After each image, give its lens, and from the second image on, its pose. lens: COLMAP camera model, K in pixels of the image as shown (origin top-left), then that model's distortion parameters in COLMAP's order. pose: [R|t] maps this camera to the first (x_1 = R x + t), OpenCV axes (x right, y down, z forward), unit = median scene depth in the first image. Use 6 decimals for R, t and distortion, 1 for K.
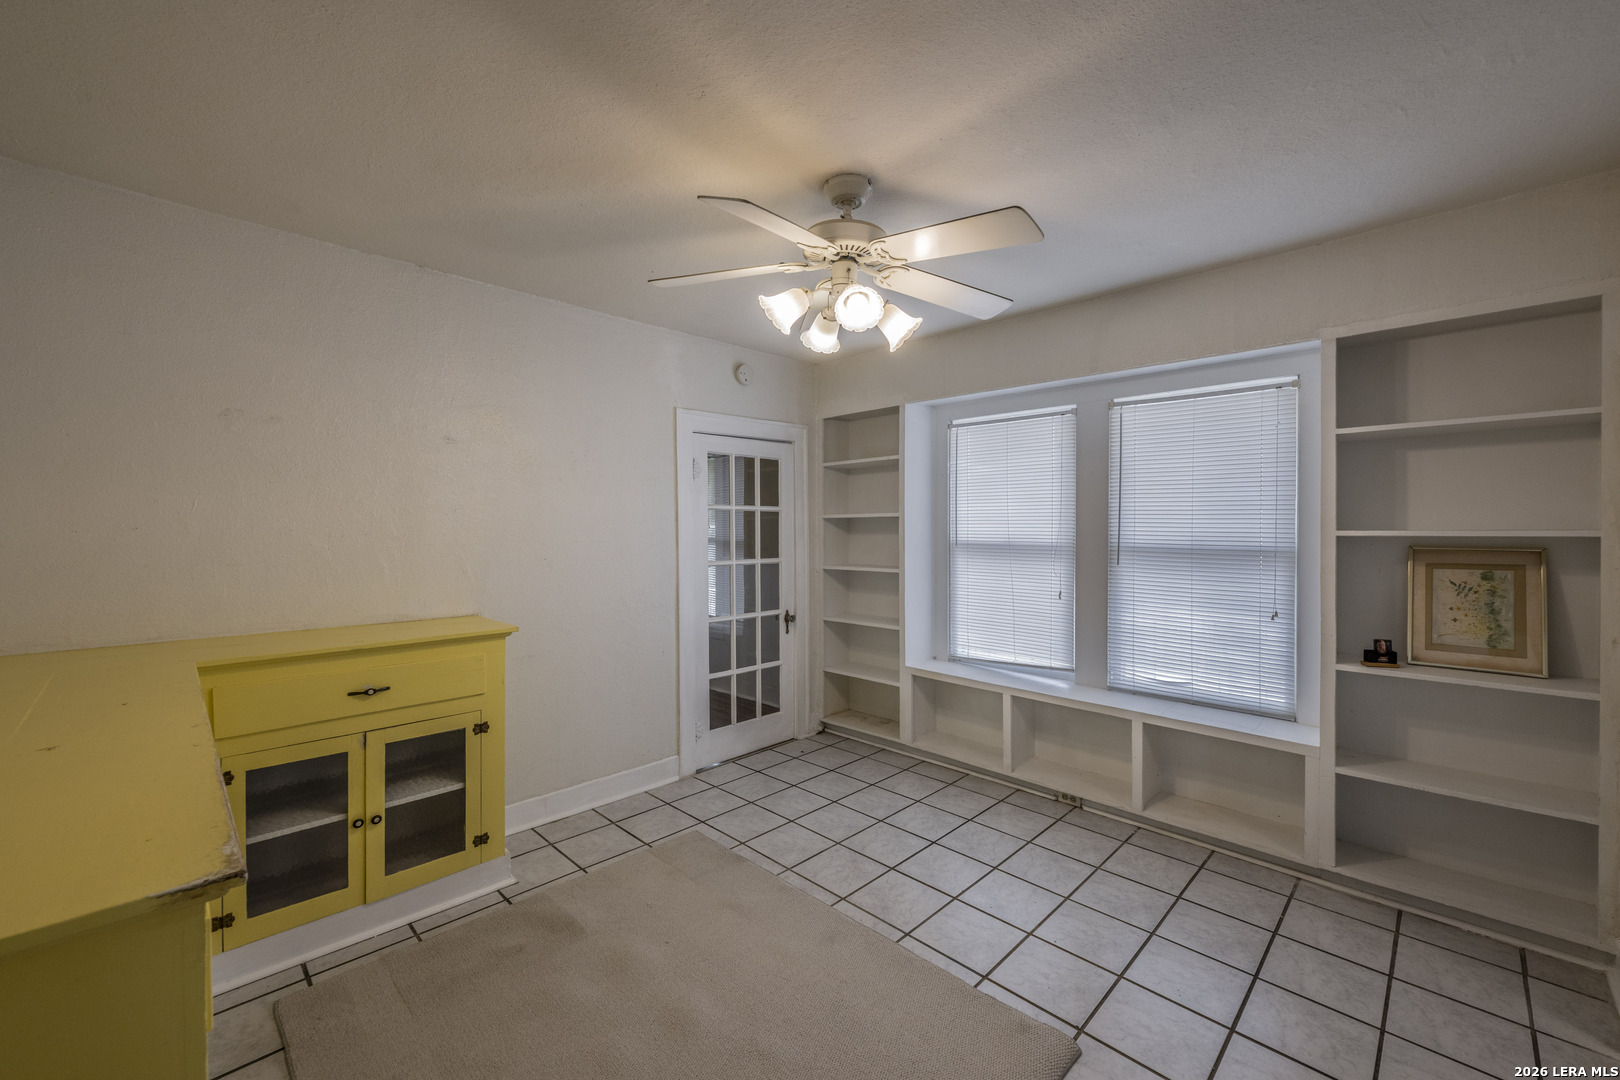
lens RADIAL K [[645.6, 0, 808.3], [0, 645.6, 534.9], [0, 0, 1]] dist [-0.002323, -0.000130]
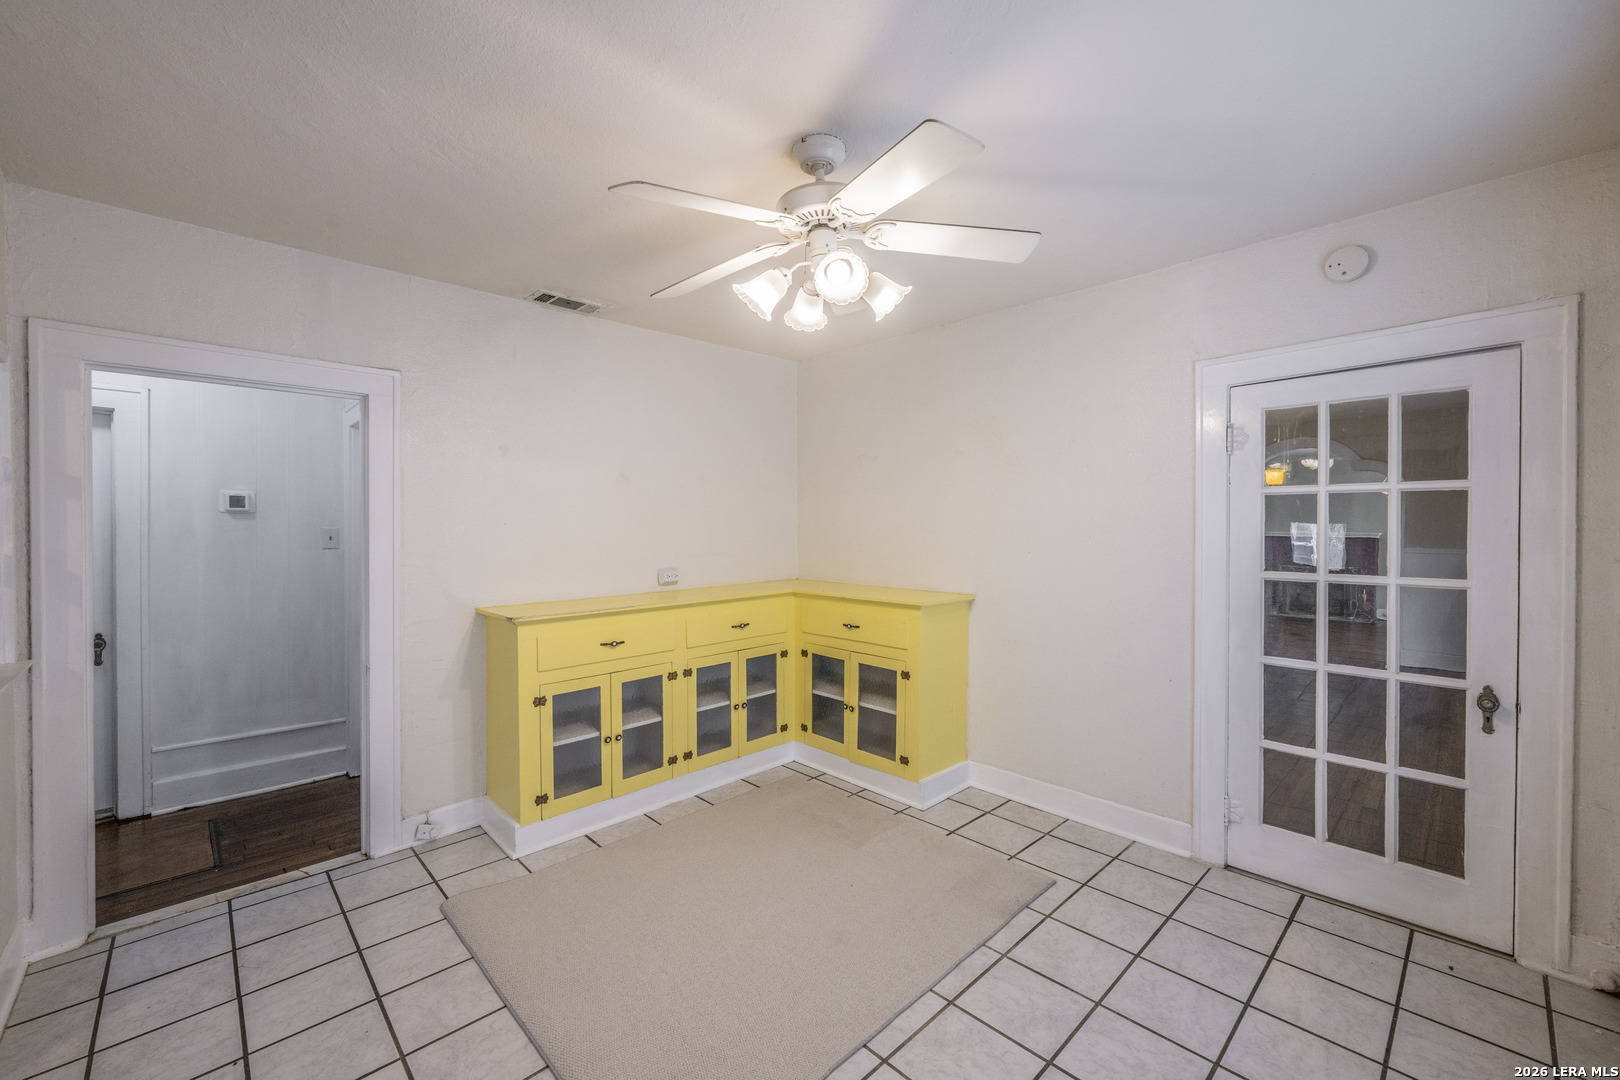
lens RADIAL K [[645.6, 0, 808.0], [0, 645.6, 529.8], [0, 0, 1]] dist [-0.002323, -0.000130]
pose [[-0.014744, 0.009055, -0.999850, 0.531693], [-0.011072, 0.999896, 0.009218, -0.003658], [0.999830, 0.011207, -0.014643, 0.542149]]
